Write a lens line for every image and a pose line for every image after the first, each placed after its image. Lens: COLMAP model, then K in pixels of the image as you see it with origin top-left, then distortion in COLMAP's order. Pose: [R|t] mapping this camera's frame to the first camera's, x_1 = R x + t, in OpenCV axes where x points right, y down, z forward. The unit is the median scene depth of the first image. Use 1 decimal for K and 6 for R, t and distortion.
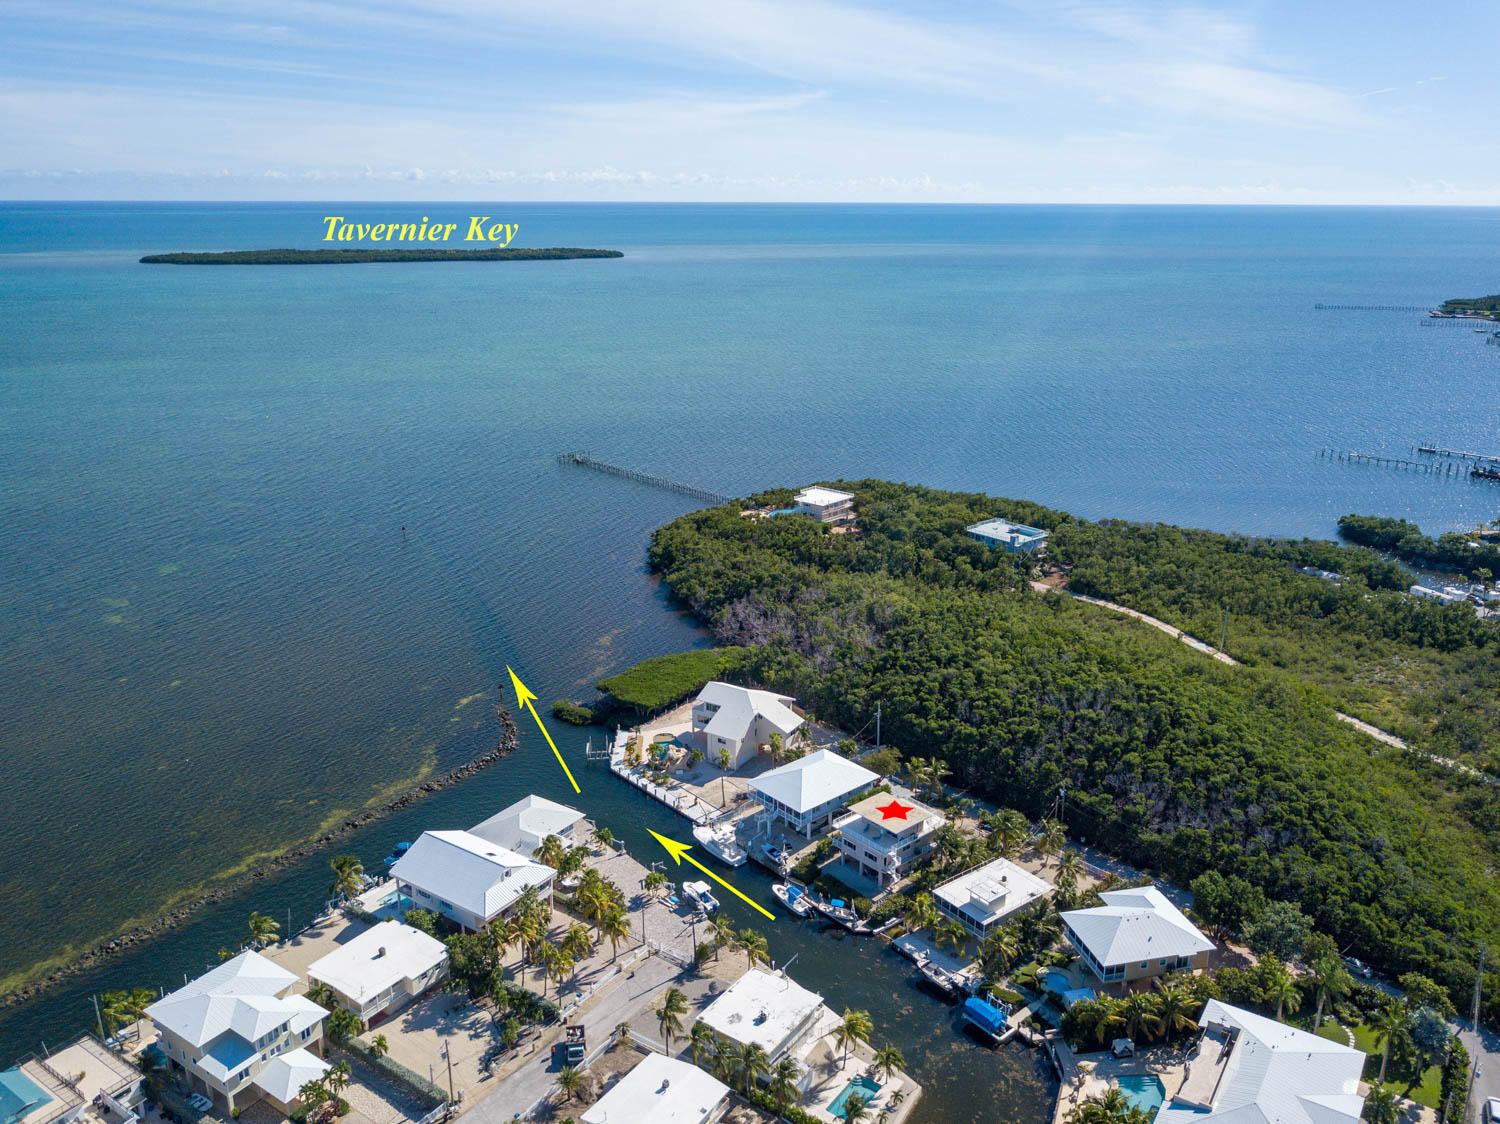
lens RADIAL K [[1190.2, 0, 750.0], [0, 1190.2, 562.0], [0, 0, 1]] dist [0.007227, -0.007792]
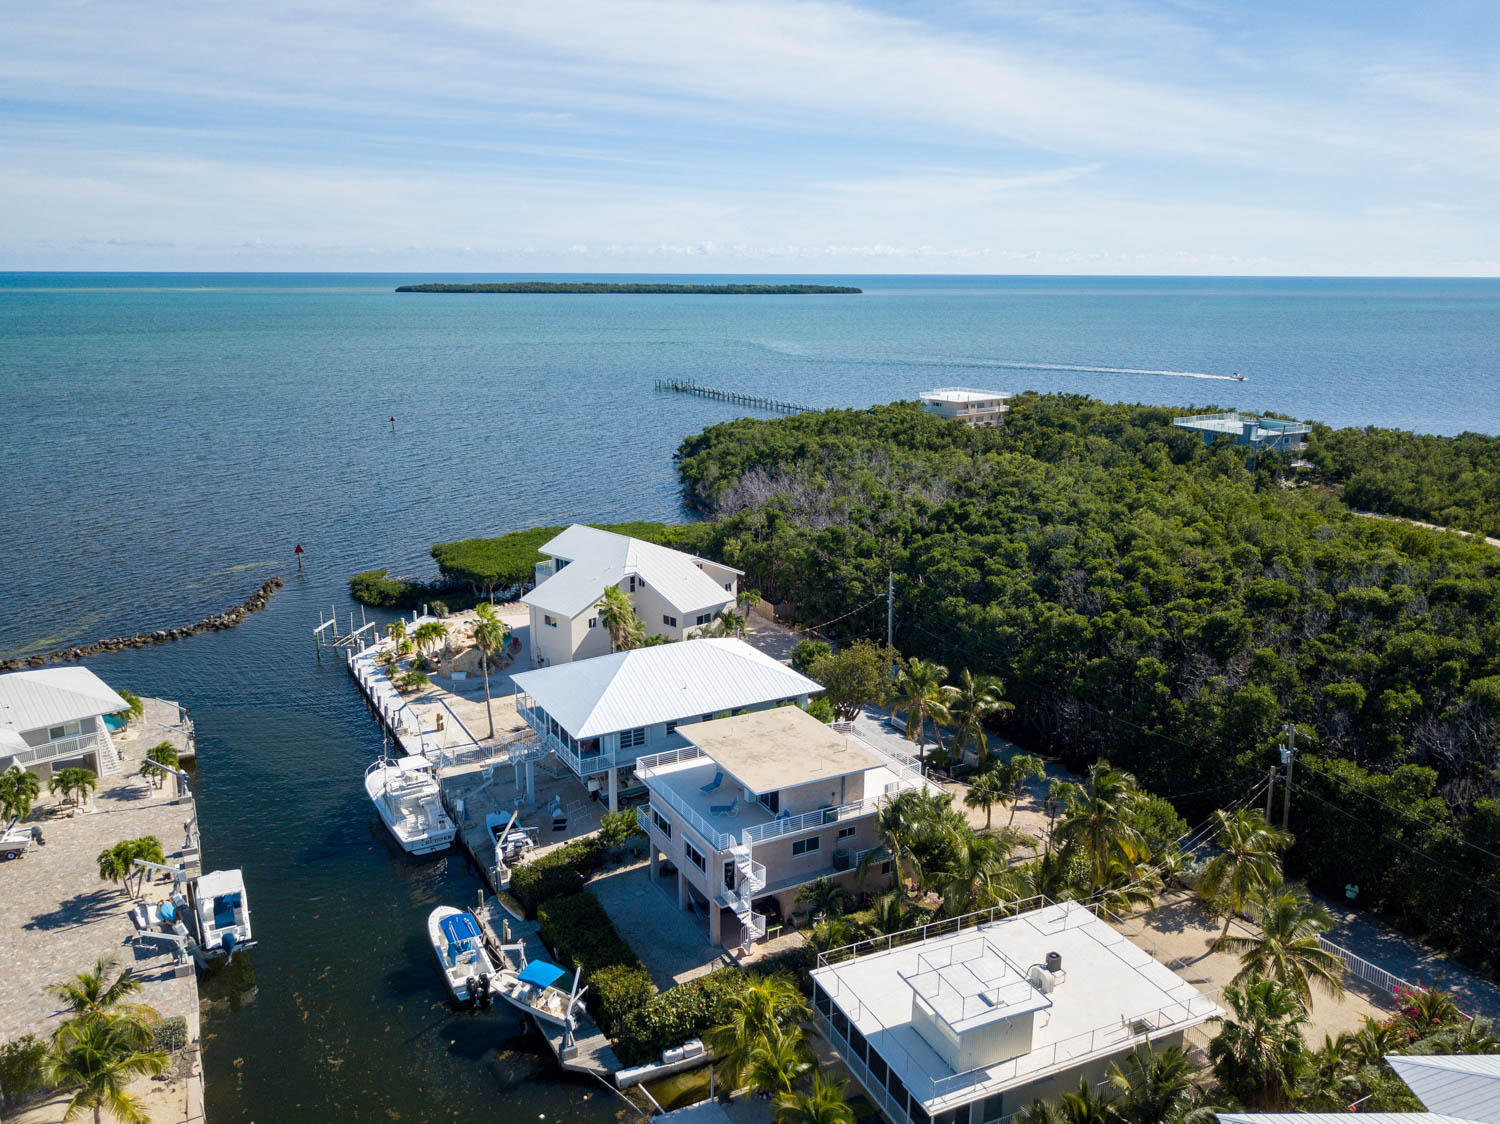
lens RADIAL K [[1190.2, 0, 750.0], [0, 1190.2, 562.0], [0, 0, 1]] dist [0.007227, -0.007792]
pose [[0.976551, 0.054516, -0.208269, 0.177421], [-0.066953, 0.996340, -0.053135, 0.167973], [0.204610, 0.065833, 0.976627, 0.615512]]
